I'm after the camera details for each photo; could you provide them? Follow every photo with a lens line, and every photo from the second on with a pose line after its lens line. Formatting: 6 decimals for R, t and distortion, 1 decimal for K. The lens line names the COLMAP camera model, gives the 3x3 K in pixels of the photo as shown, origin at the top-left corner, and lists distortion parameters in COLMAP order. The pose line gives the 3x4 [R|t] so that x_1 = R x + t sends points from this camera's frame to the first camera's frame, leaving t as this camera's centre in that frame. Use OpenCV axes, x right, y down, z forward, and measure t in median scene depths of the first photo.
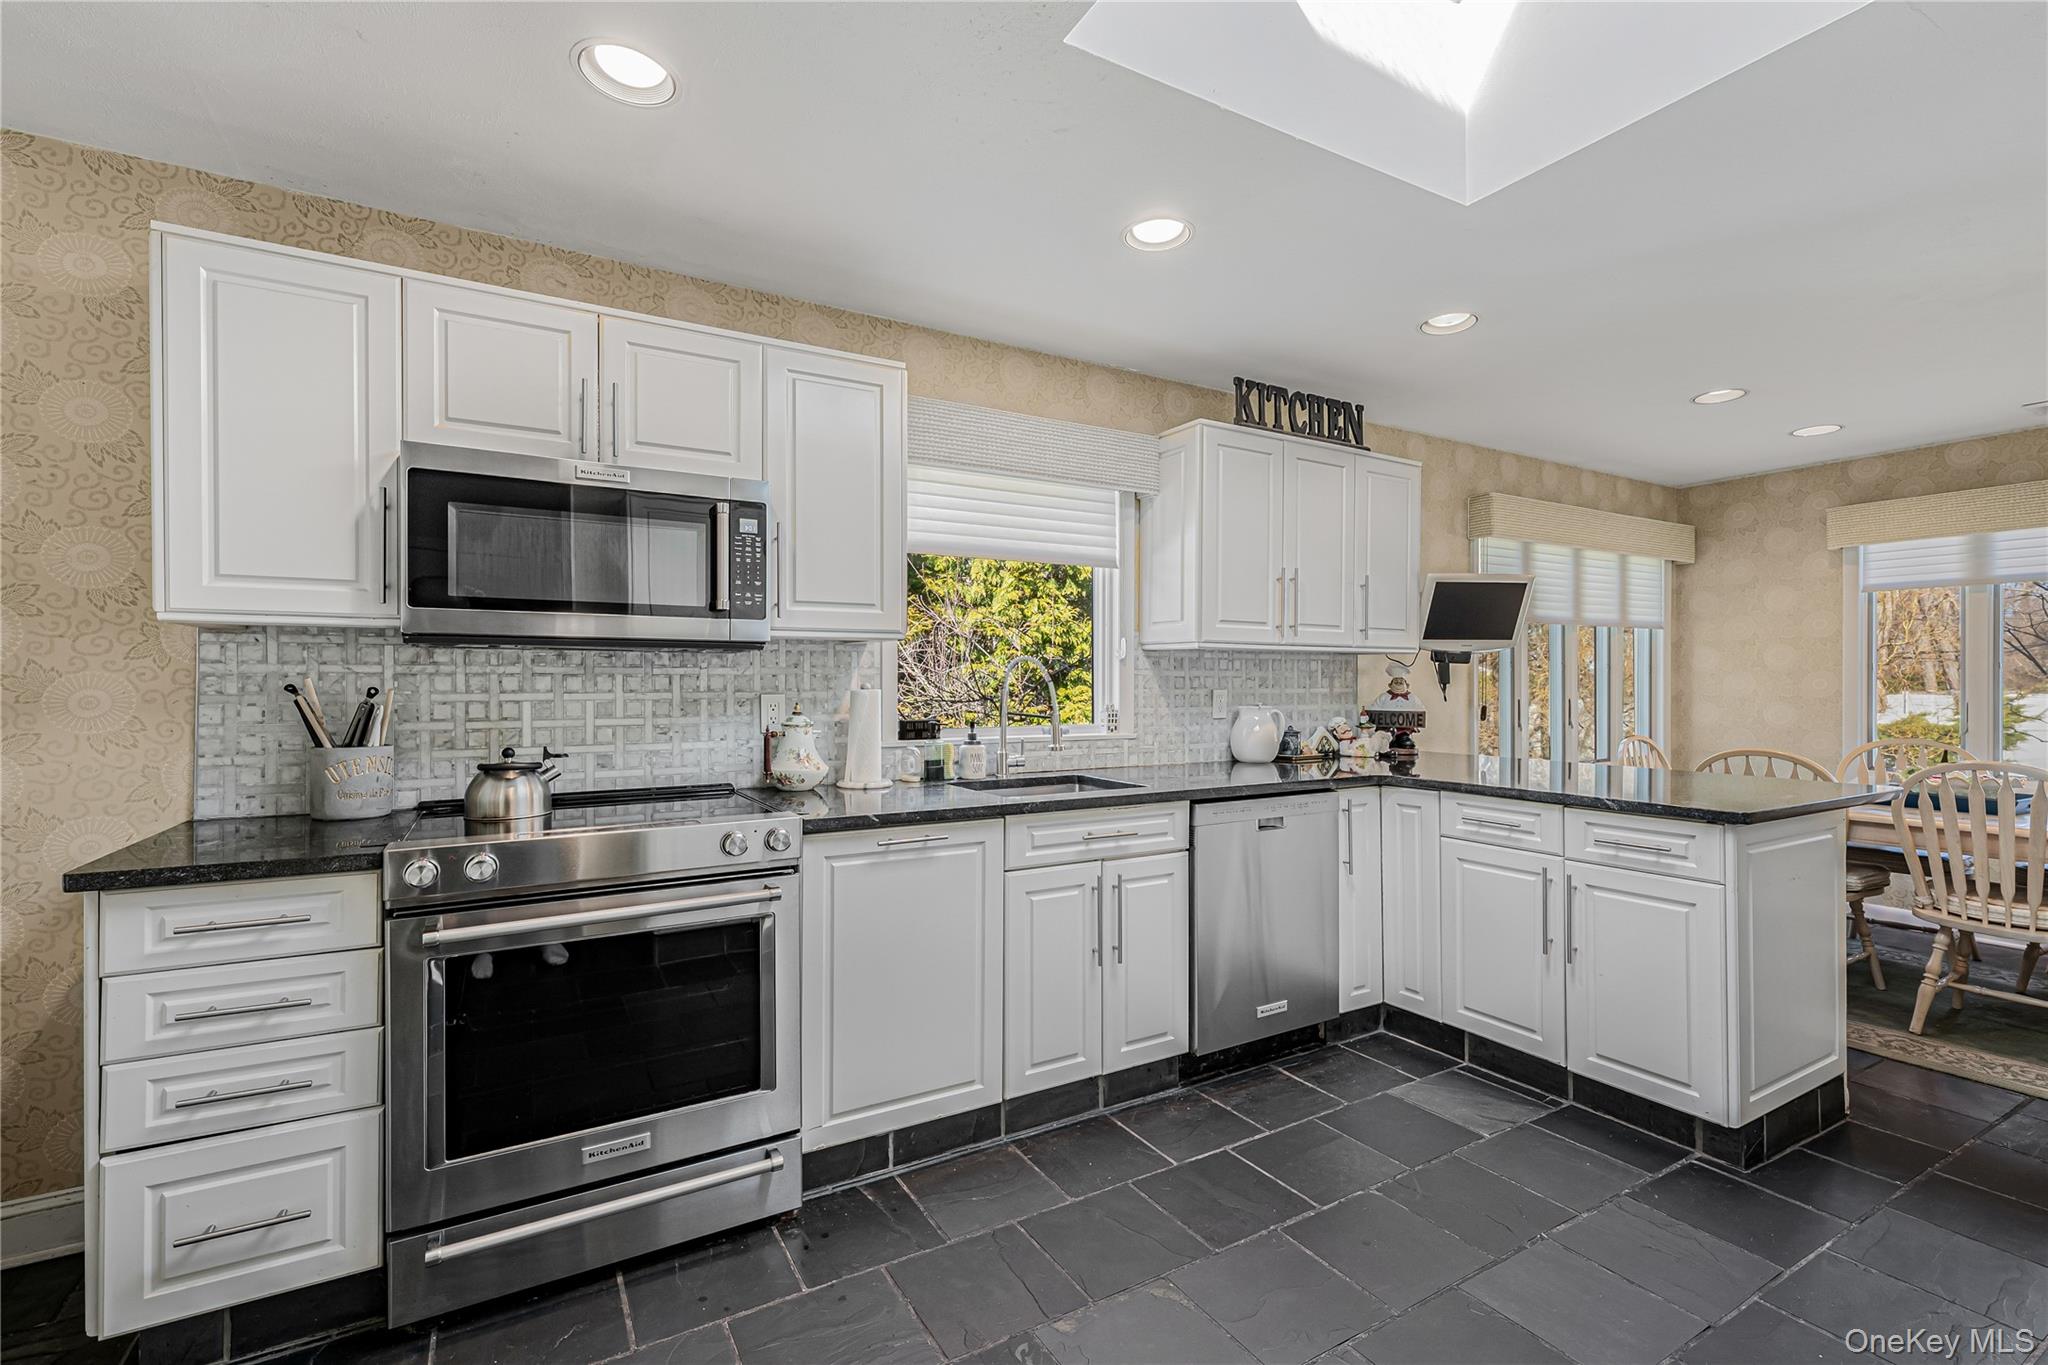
lens RADIAL K [[851.1, 0, 1018.7], [0, 851.1, 675.0], [0, 0, 1]] dist [0.002833, 0.000140]
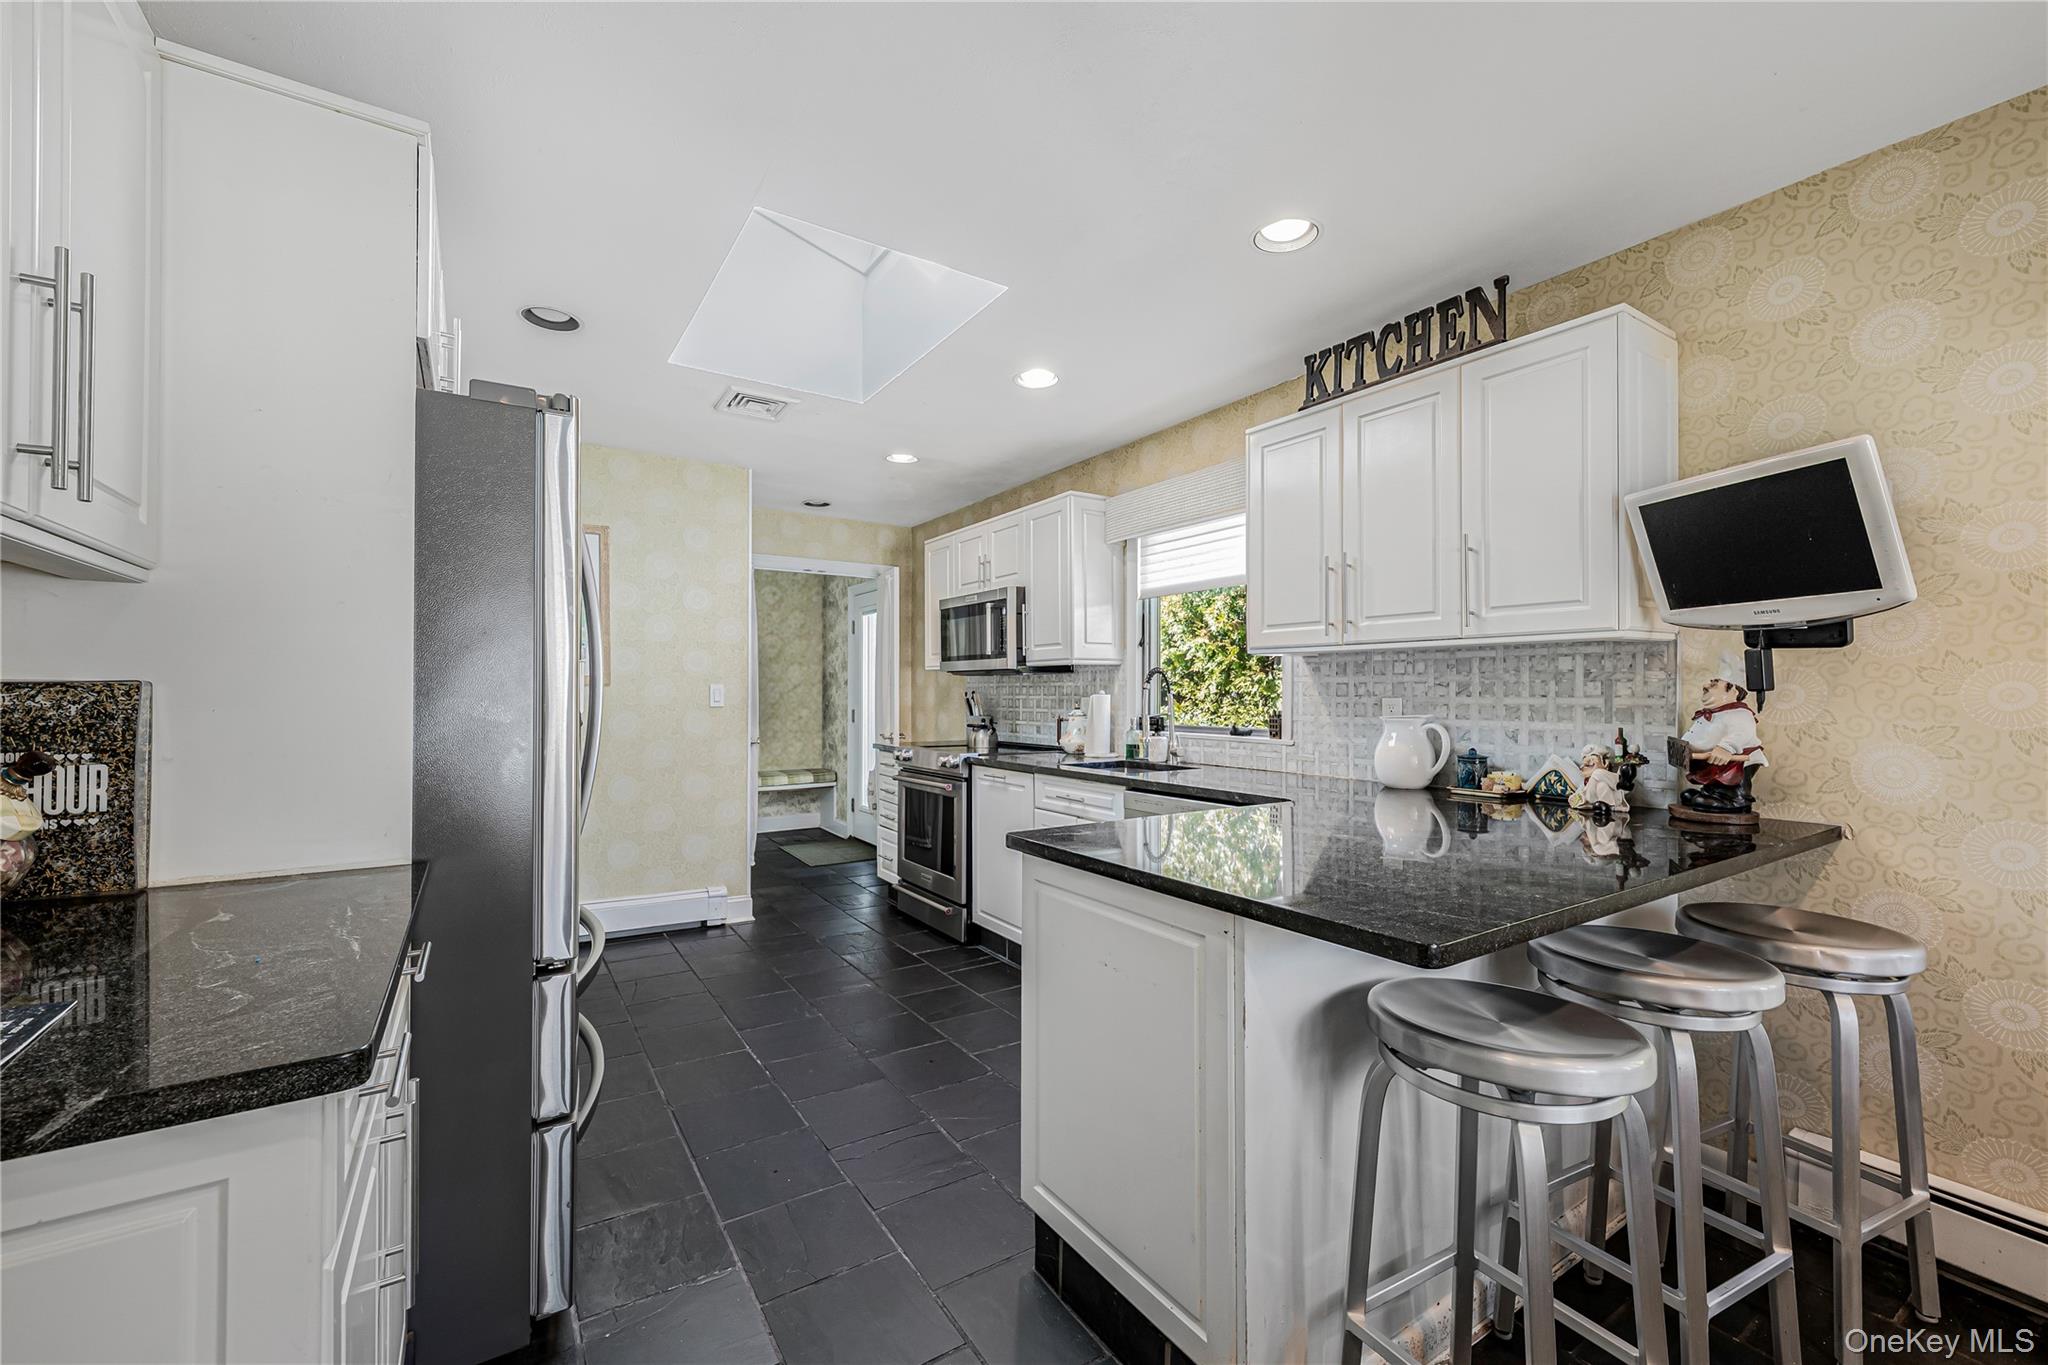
lens RADIAL K [[827.8, 0, 1018.3], [0, 827.8, 688.7], [0, 0, 1]] dist [0.000905, 0.000035]
pose [[0.081431, -0.008511, -0.996643, 1.052642], [0.001413, 0.999964, -0.008424, 0.014870], [0.996678, -0.000722, 0.081440, 0.579600]]
